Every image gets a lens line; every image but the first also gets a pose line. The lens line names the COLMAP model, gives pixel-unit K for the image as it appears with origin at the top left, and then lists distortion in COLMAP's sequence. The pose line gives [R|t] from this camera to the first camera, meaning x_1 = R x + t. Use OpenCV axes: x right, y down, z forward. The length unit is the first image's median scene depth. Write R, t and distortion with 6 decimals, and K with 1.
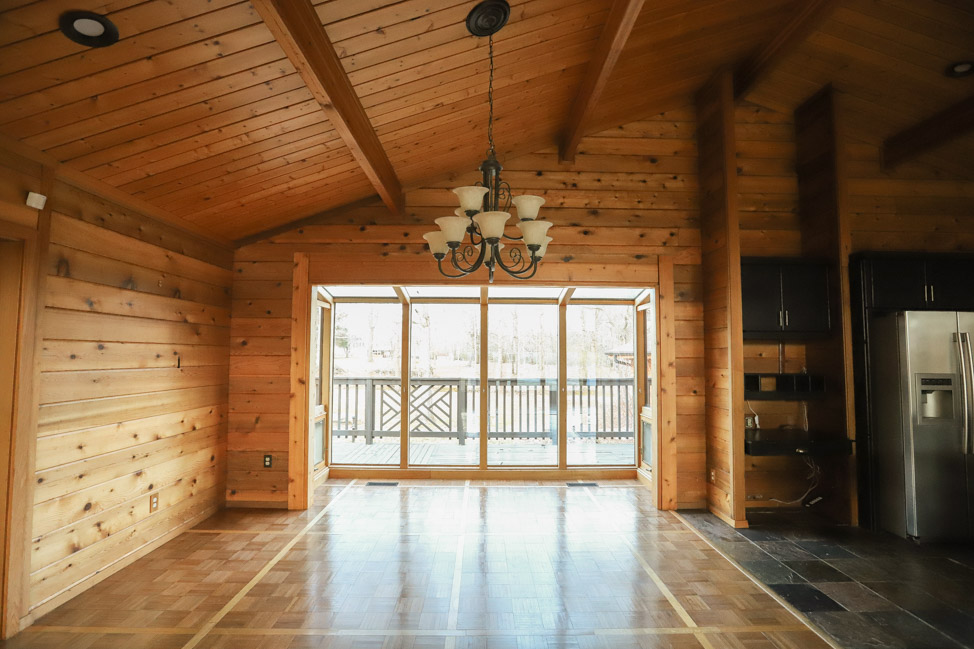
lens RADIAL K [[438.5, 0, 486.5], [0, 438.5, 331.5], [0, 0, 1]] dist [-0.022156, 0.000272]
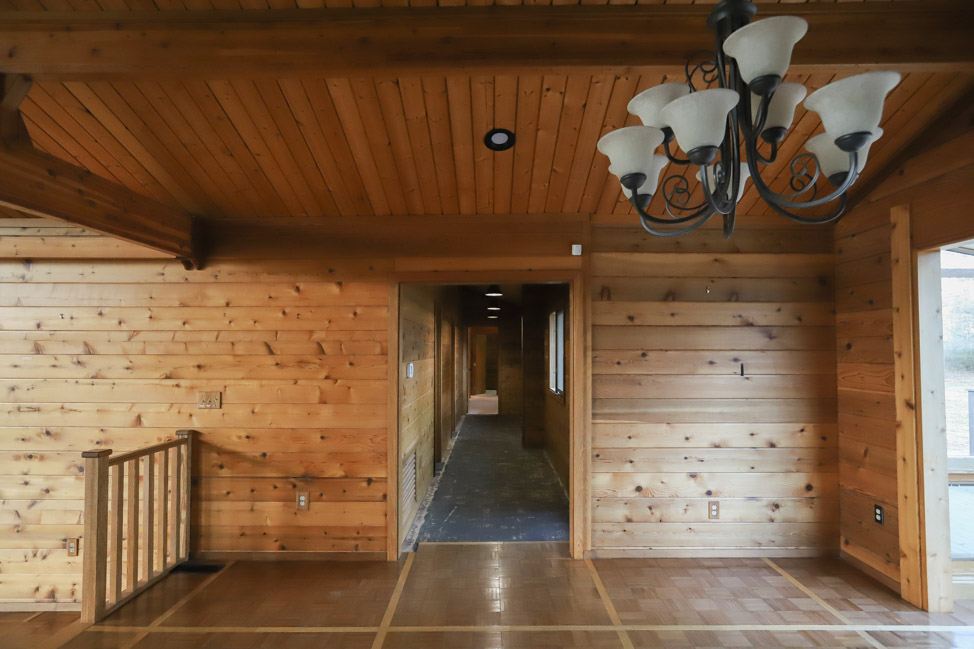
lens RADIAL K [[530.0, 0, 491.0], [0, 530.0, 329.4], [0, 0, 1]] dist [-0.003353, 0.001795]
pose [[0.004871, -0.041486, -0.999127, 0.399917], [0.052720, 0.997760, -0.041172, 0.003629], [0.998597, -0.052474, 0.007047, 0.431452]]
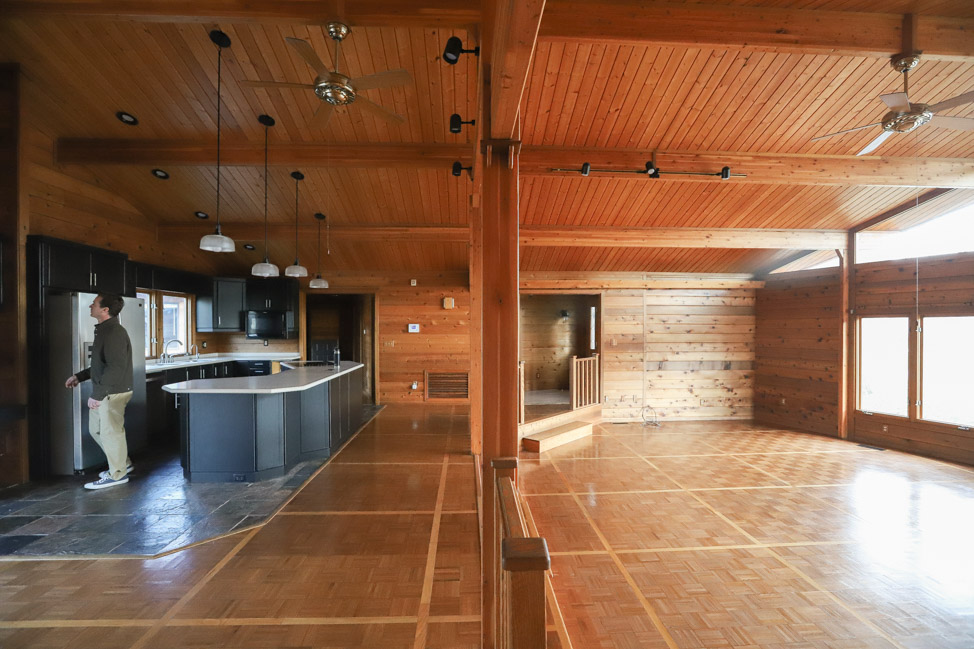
lens RADIAL K [[438.5, 0, 486.5], [0, 438.5, 331.5], [0, 0, 1]] dist [-0.022156, 0.000272]
pose [[-0.035037, -0.014959, 0.999274, -0.281353], [-0.050319, 0.998646, 0.013185, -0.008267], [-0.998118, -0.049821, -0.035743, -0.128587]]
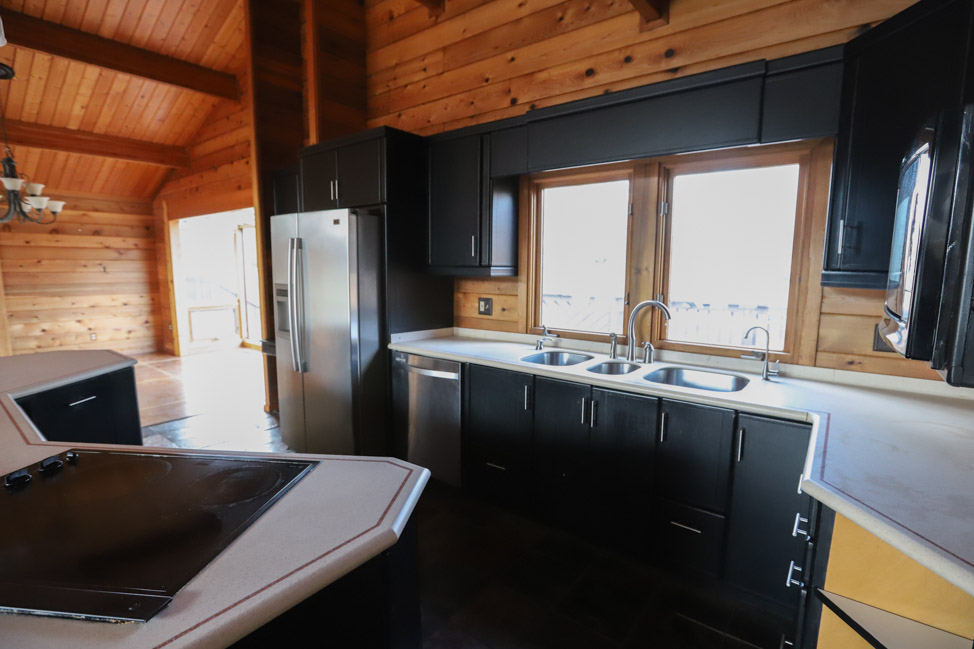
lens RADIAL K [[438.5, 0, 486.5], [0, 438.5, 331.5], [0, 0, 1]] dist [-0.022156, 0.000272]
pose [[0.794974, 0.095416, -0.599093, 1.719785], [0.023610, 0.981939, 0.187721, 0.021941], [0.606185, -0.163378, 0.778362, 0.460955]]
